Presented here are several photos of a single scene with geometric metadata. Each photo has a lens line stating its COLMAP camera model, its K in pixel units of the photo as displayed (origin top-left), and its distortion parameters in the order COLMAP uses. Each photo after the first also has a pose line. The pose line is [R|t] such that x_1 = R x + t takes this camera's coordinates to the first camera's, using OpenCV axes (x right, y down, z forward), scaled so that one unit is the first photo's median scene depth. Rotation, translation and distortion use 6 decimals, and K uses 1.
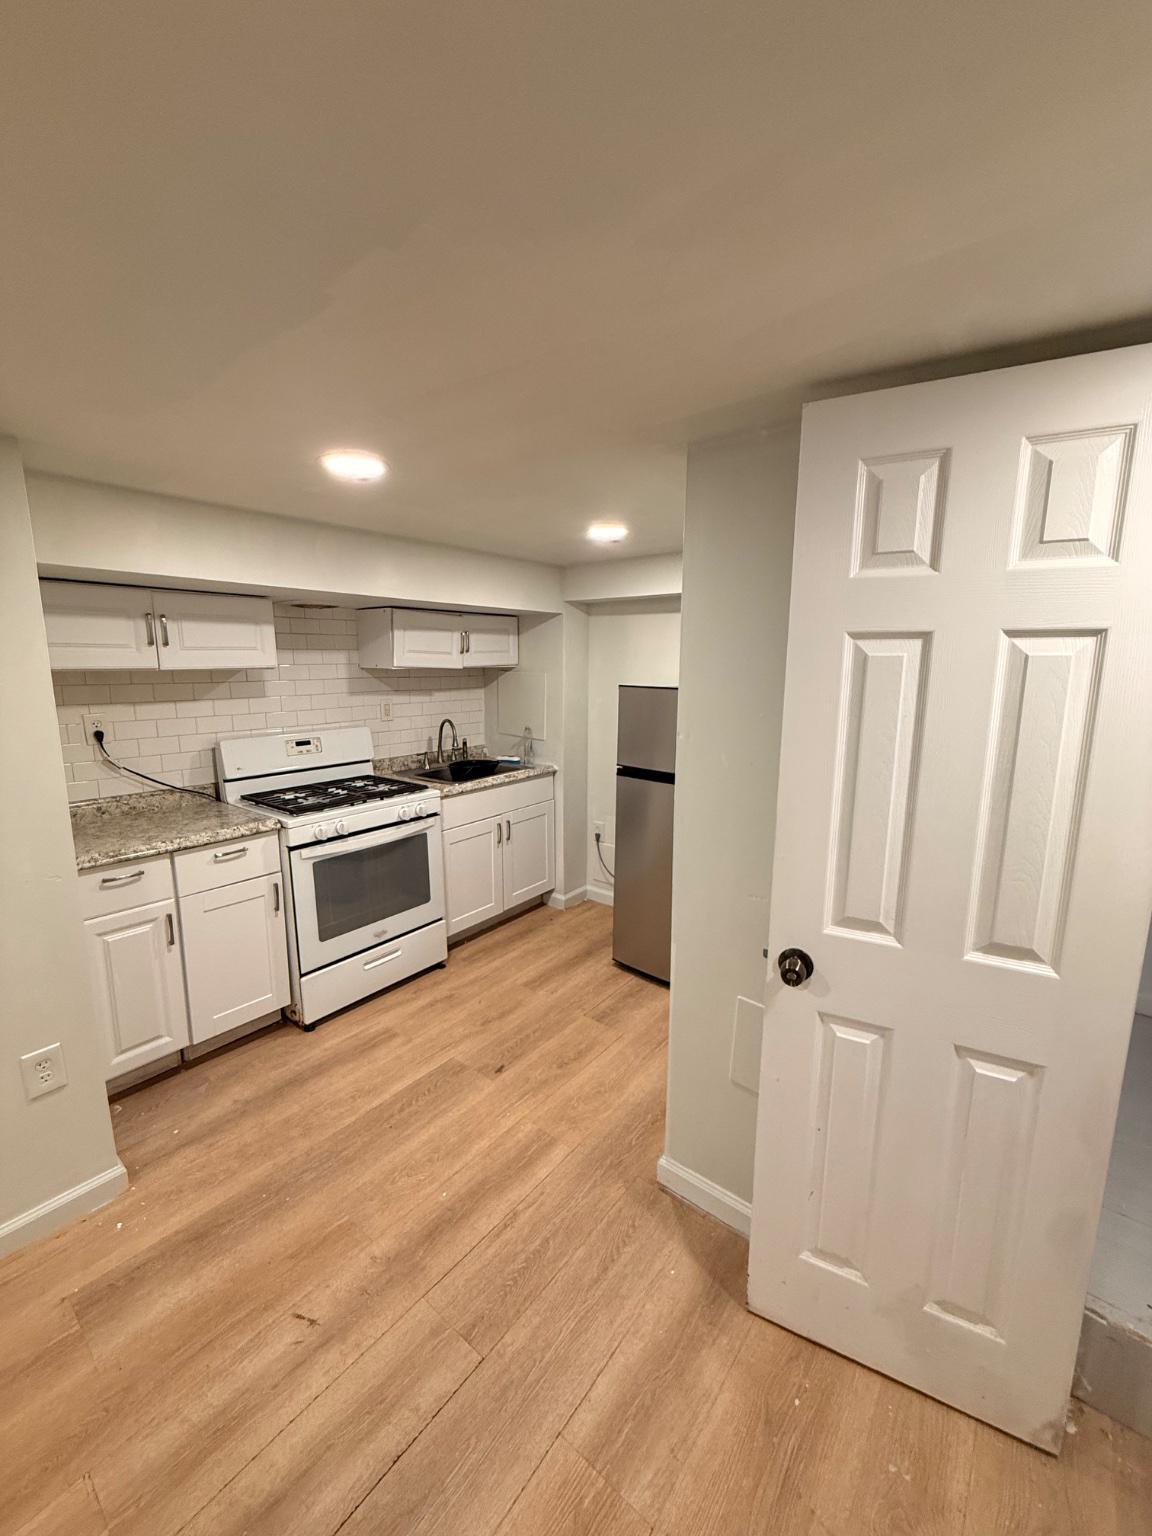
lens RADIAL K [[613.7, 0, 575.8], [0, 613.7, 764.6], [0, 0, 1]] dist [-0.000015, 0.000002]
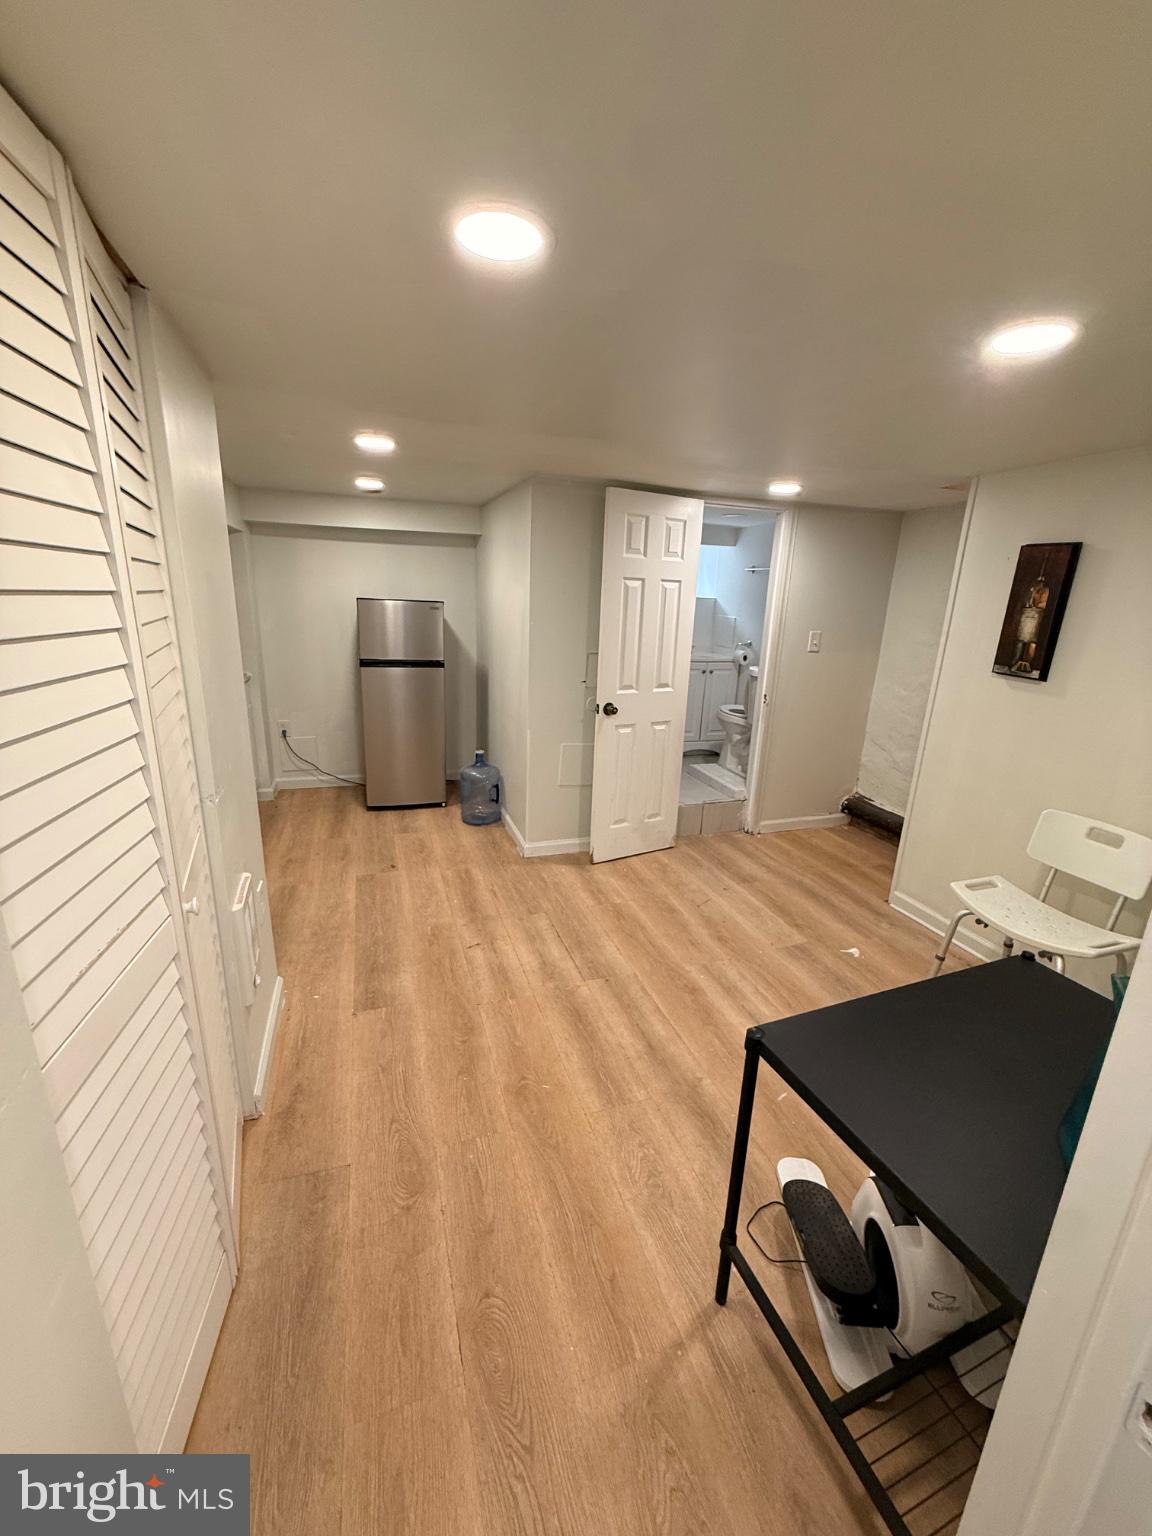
lens RADIAL K [[613.7, 0, 575.8], [0, 613.7, 764.6], [0, 0, 1]] dist [-0.000015, 0.000002]
pose [[0.539866, -0.206760, 0.815963, -1.920914], [0.105584, 0.978341, 0.178048, 0.085644], [-0.835103, -0.009969, 0.550003, -0.306392]]
